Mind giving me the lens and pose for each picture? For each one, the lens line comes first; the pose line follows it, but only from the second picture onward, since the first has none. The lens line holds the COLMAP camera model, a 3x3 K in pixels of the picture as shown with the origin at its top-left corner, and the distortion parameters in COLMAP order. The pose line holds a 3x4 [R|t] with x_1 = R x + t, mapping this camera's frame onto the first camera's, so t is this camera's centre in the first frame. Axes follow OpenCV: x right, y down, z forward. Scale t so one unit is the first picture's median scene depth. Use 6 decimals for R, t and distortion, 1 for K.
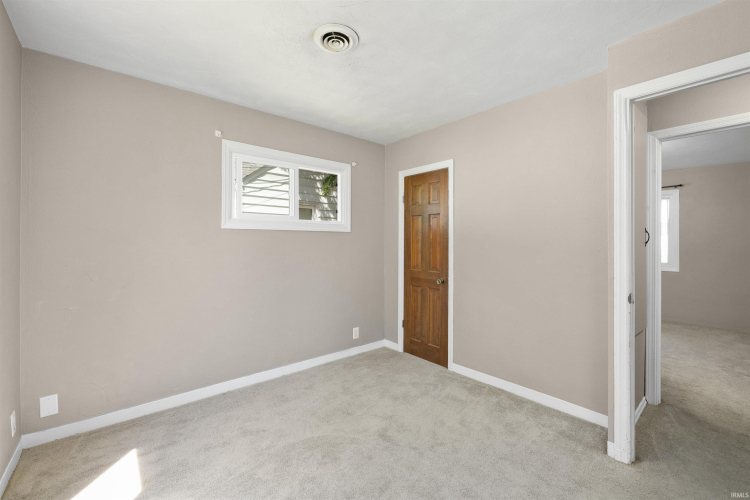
lens RADIAL K [[317.0, 0, 372.8], [0, 317.0, 243.8], [0, 0, 1]] dist [0.002215, 0.000316]
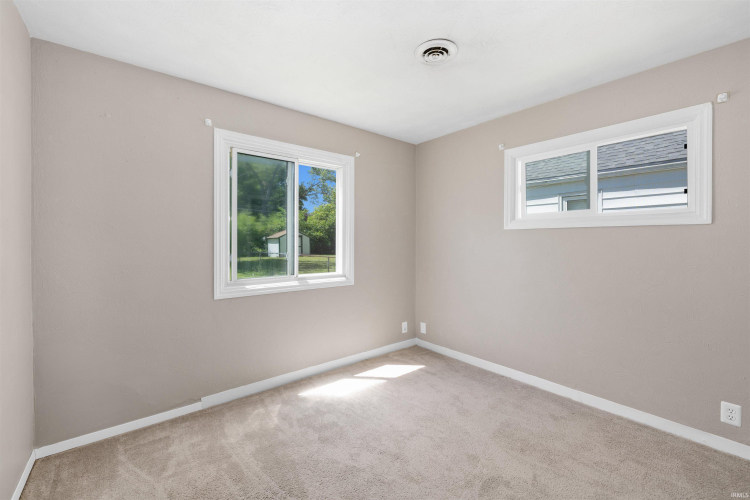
lens RADIAL K [[317.0, 0, 373.0], [0, 317.0, 246.5], [0, 0, 1]] dist [0.002215, 0.000316]
pose [[-0.026447, 0.009058, -0.999609, 0.667396], [-0.009843, 0.999908, 0.009321, 0.006255], [0.999602, 0.010086, -0.026356, 0.567790]]
